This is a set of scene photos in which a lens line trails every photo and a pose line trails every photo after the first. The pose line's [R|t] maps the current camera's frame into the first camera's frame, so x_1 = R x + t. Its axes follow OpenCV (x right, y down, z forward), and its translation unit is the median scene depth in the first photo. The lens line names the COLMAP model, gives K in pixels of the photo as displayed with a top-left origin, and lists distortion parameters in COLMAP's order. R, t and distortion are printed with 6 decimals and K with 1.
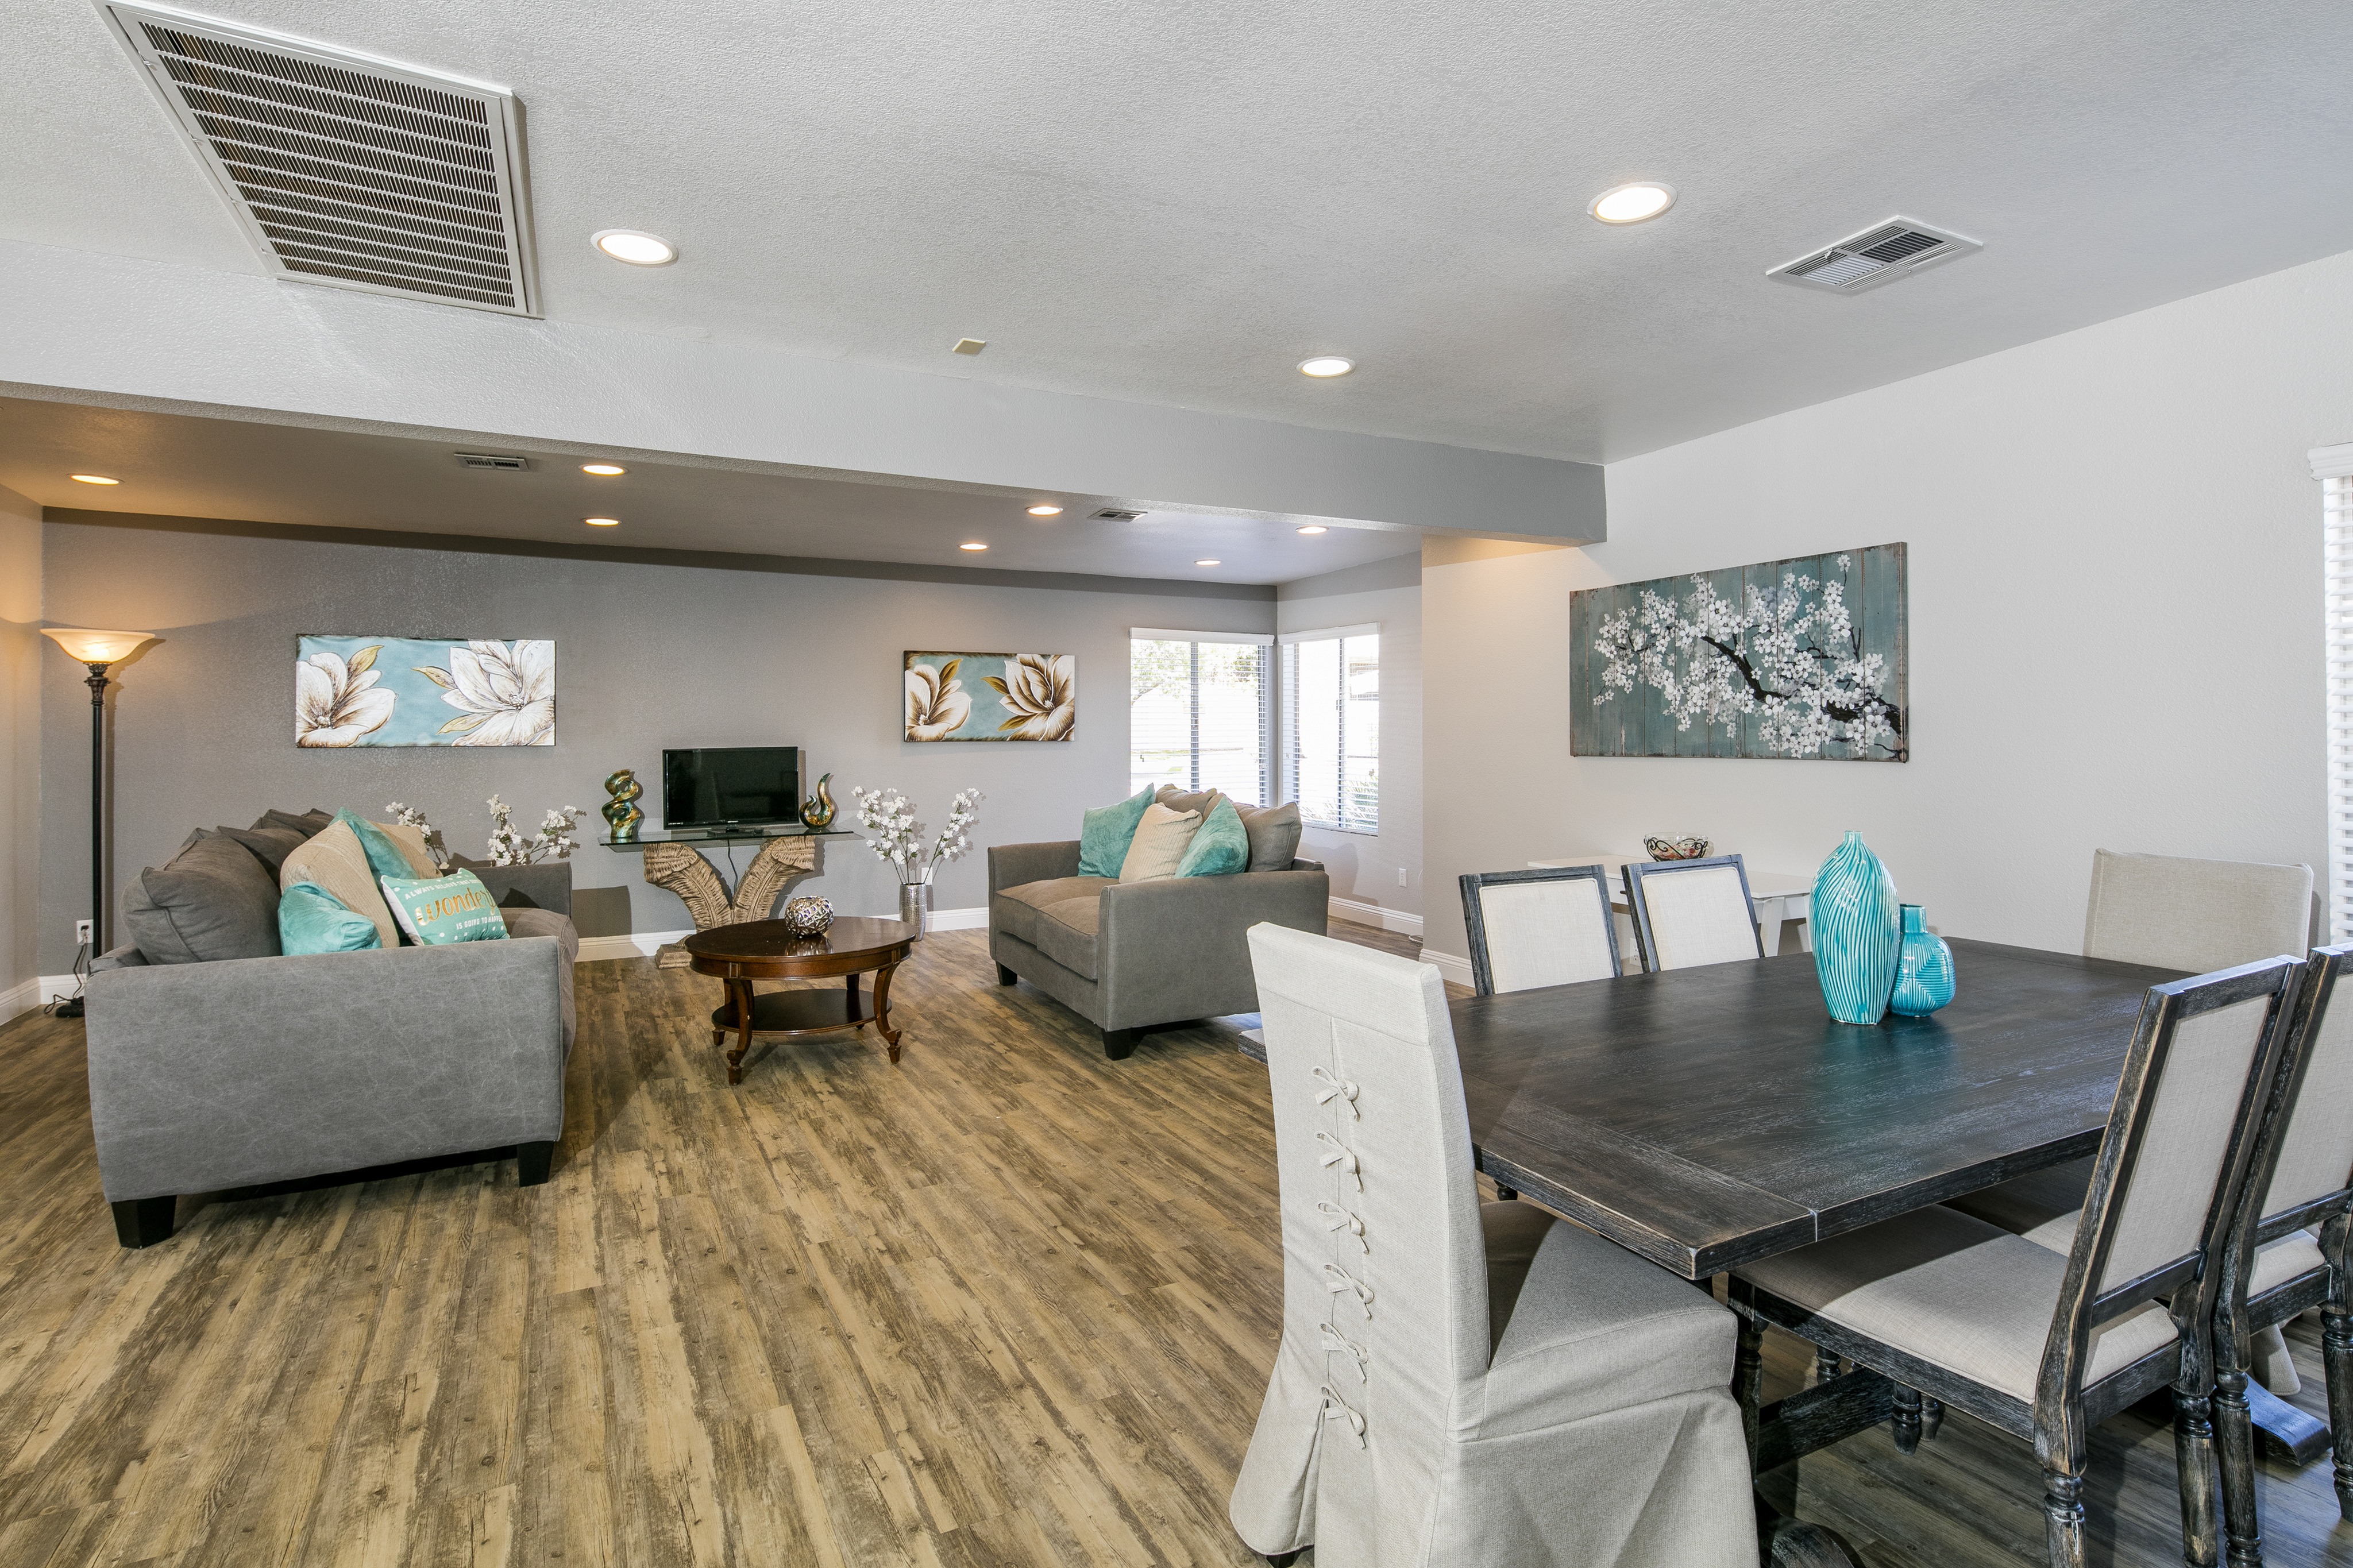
lens RADIAL K [[1142.3, 0, 1174.4], [0, 1142.3, 730.4], [0, 0, 1]] dist [-0.002977, -0.000986]
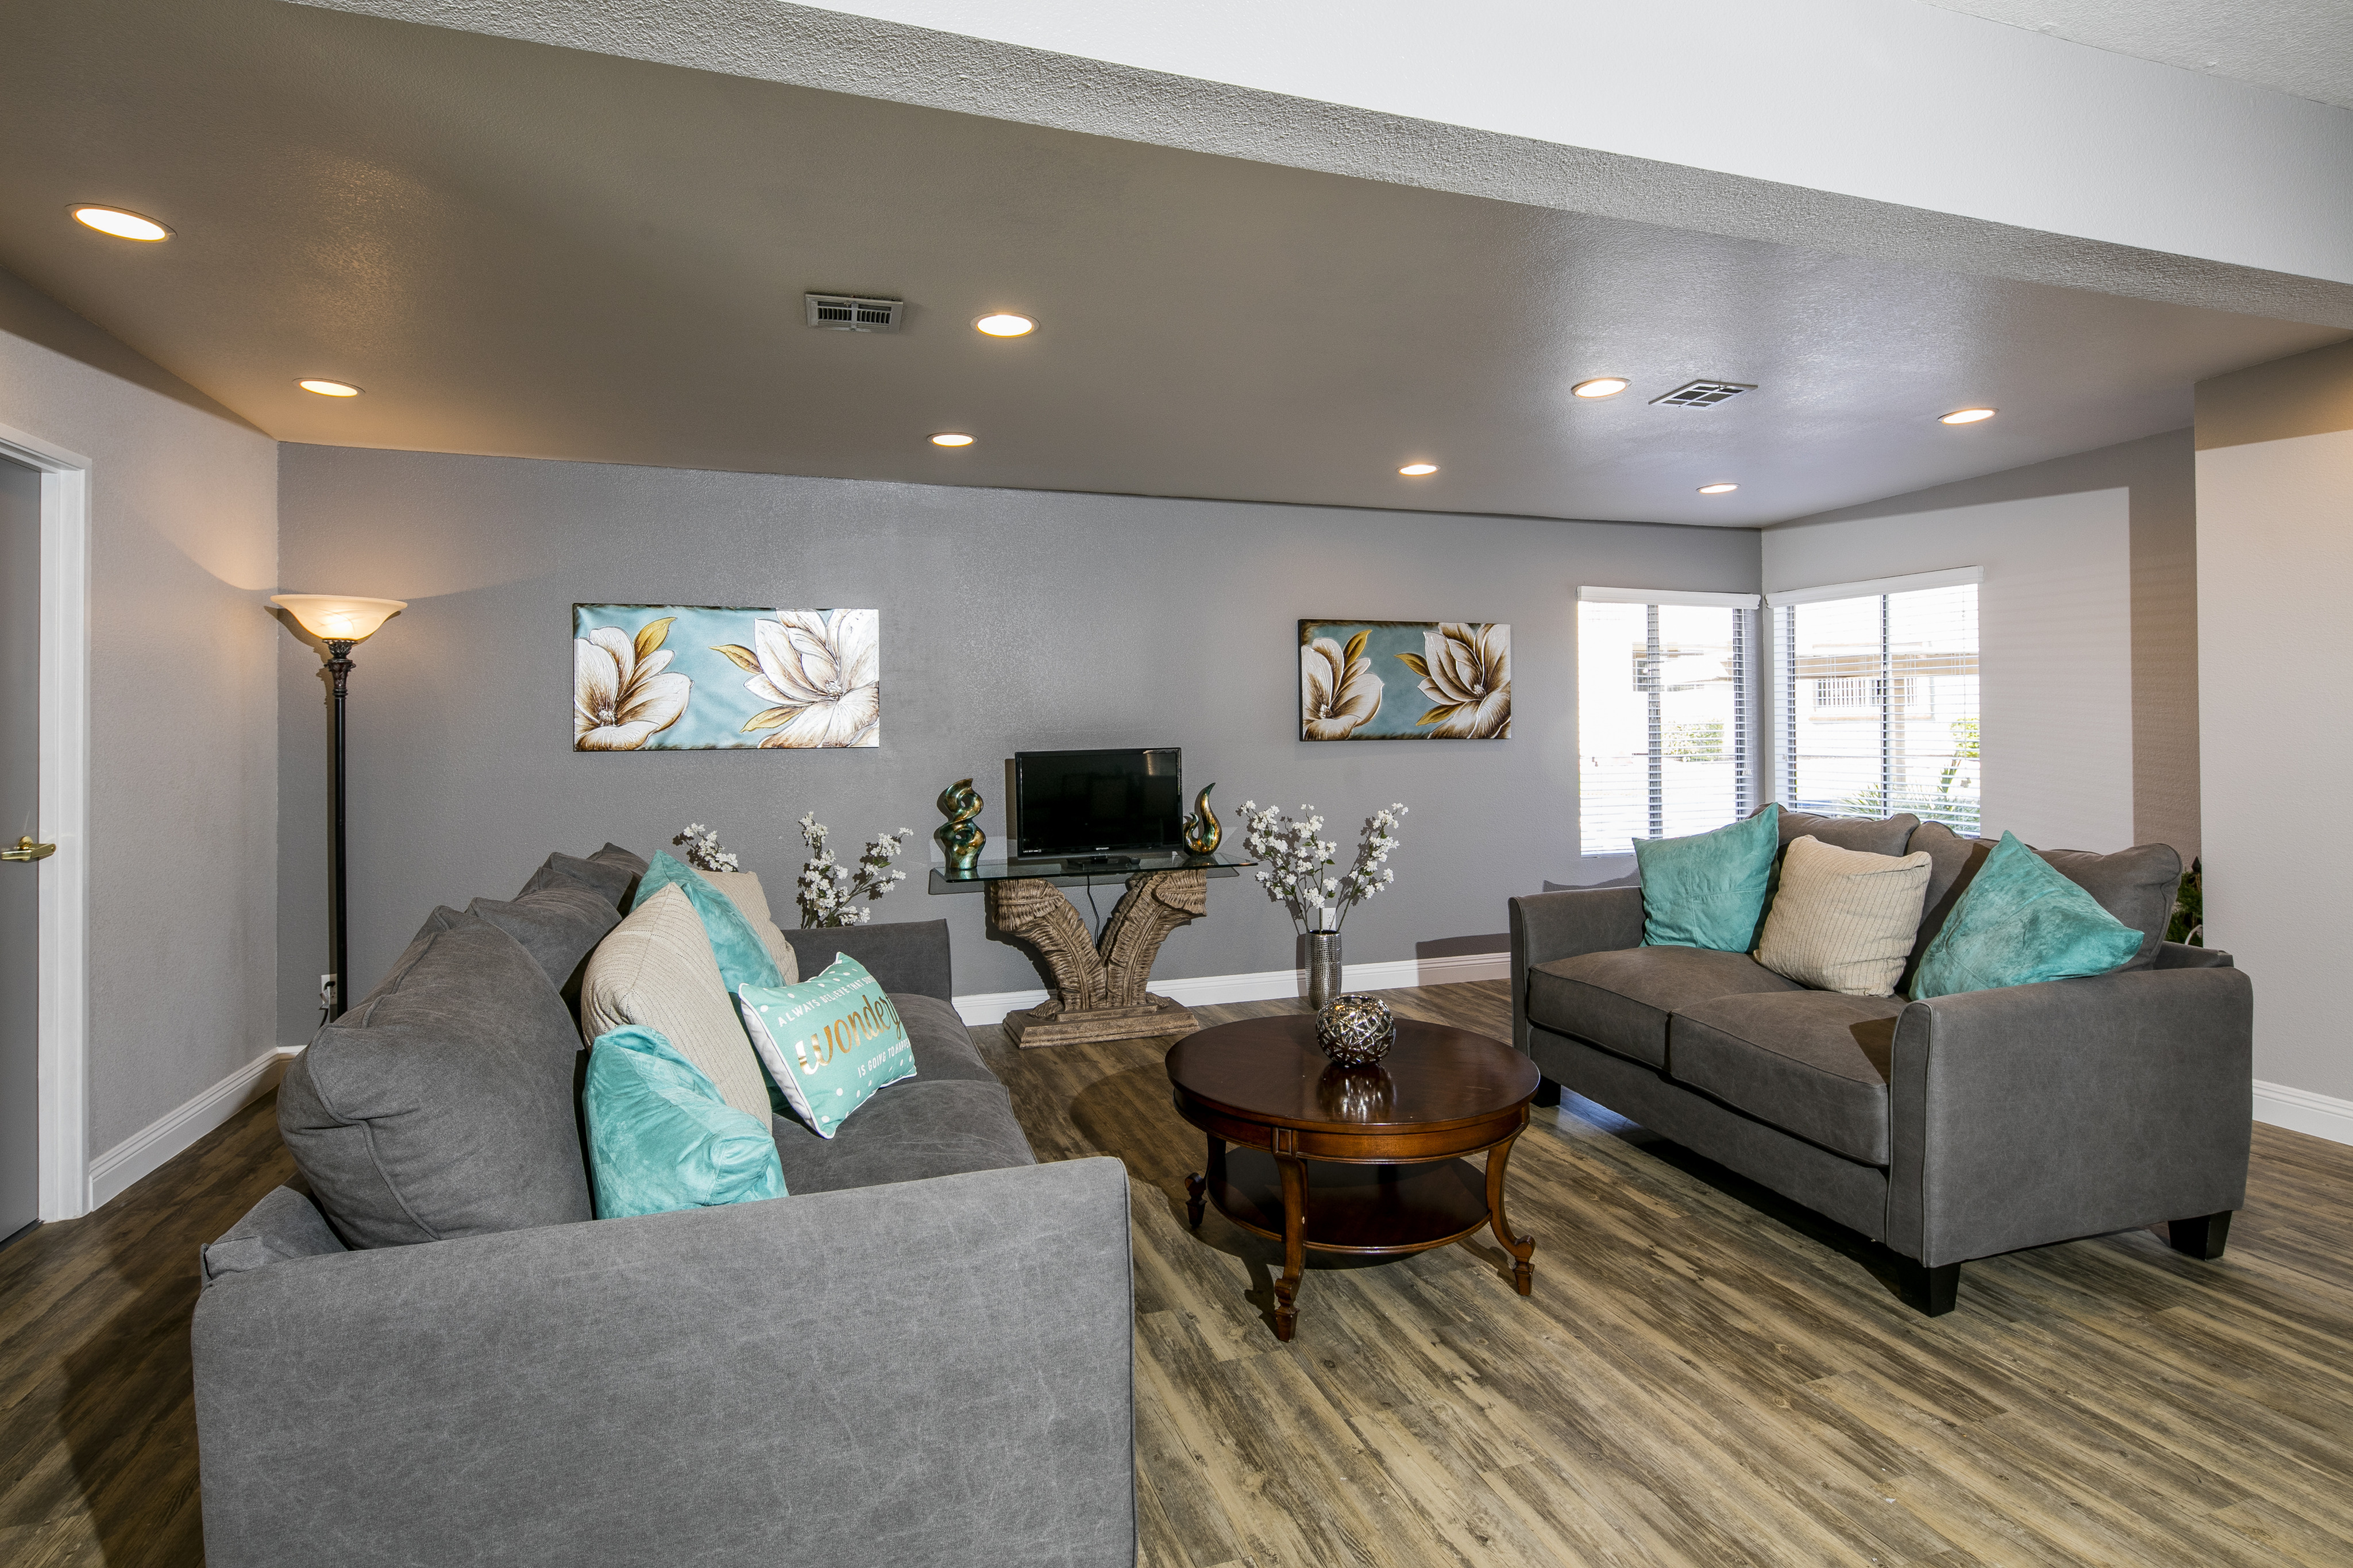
lens RADIAL K [[1152.7, 0, 1177.8], [0, 1152.7, 729.6], [0, 0, 1]] dist [-0.000889, -0.000789]
pose [[0.987238, -0.004863, -0.159177, -0.234613], [0.005100, 0.999986, 0.001077, 0.001835], [0.159170, -0.001875, 0.987249, 0.285111]]
